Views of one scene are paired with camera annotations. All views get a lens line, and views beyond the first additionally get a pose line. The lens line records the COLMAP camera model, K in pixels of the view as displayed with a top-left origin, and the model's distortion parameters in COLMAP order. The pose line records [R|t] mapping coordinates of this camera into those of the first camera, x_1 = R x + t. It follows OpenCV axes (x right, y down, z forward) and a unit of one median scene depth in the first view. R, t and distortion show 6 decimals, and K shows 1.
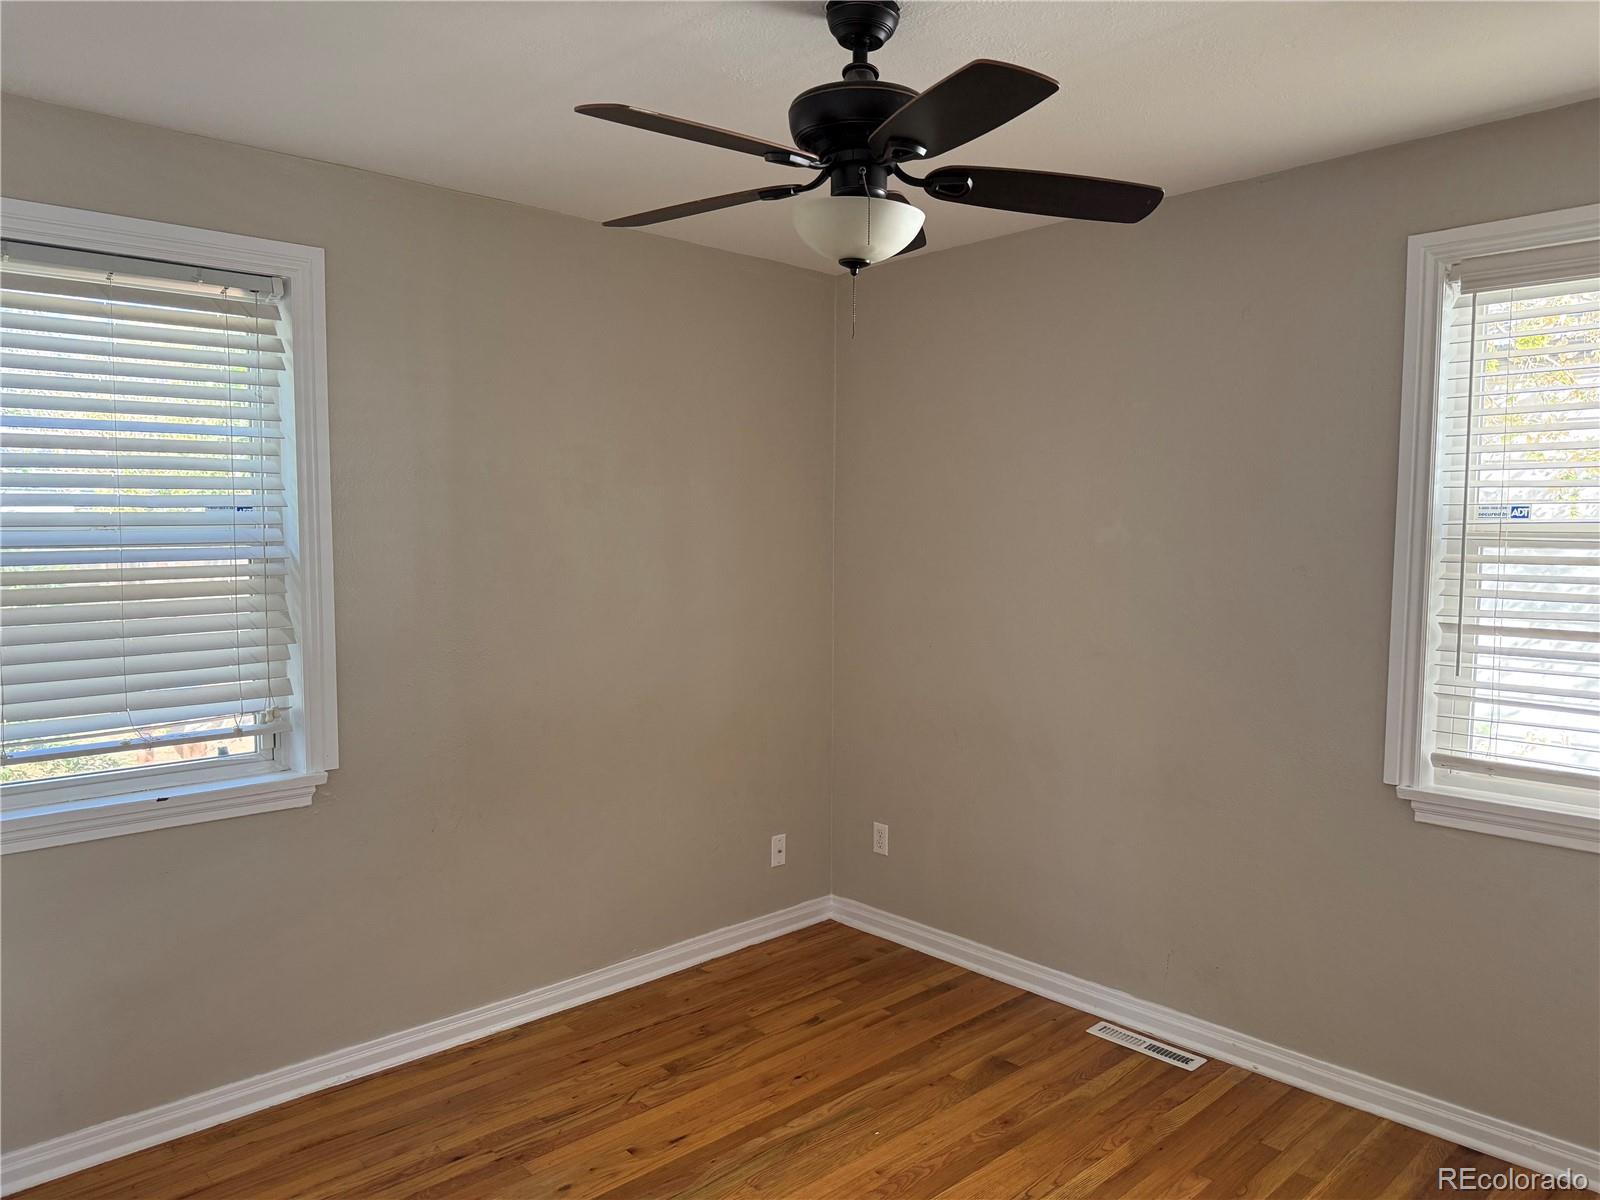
lens RADIAL K [[1124.6, 0, 800.0], [0, 1124.6, 600.0], [0, 0, 1]] dist [0.001639, -0.000017]
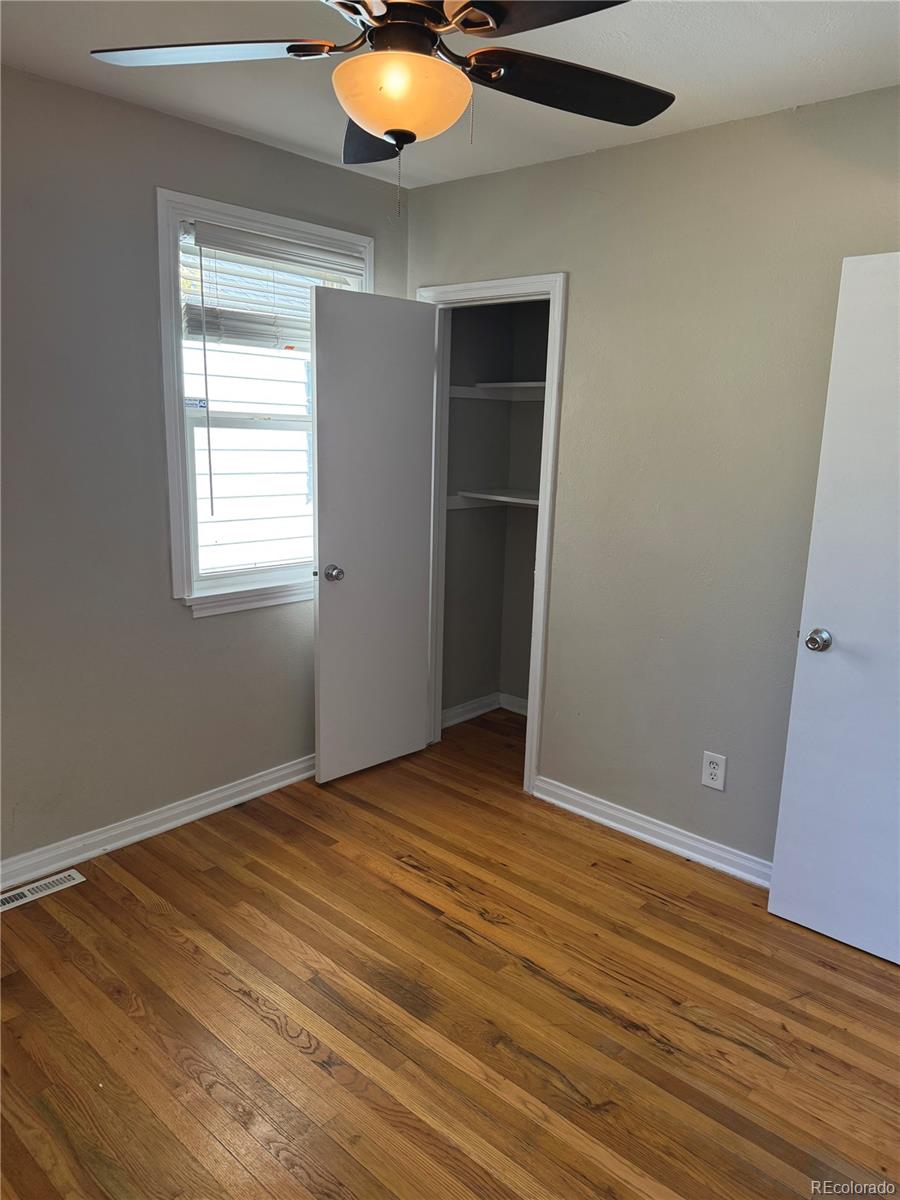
lens RADIAL K [[843.5, 0, 450.0], [0, 843.5, 600.0], [0, 0, 1]] dist [0.001639, -0.000017]
pose [[-0.089180, -0.204987, 0.974693, -0.538109], [0.027694, 0.977704, 0.208154, -0.045071], [-0.995630, 0.045557, -0.081514, 0.751166]]
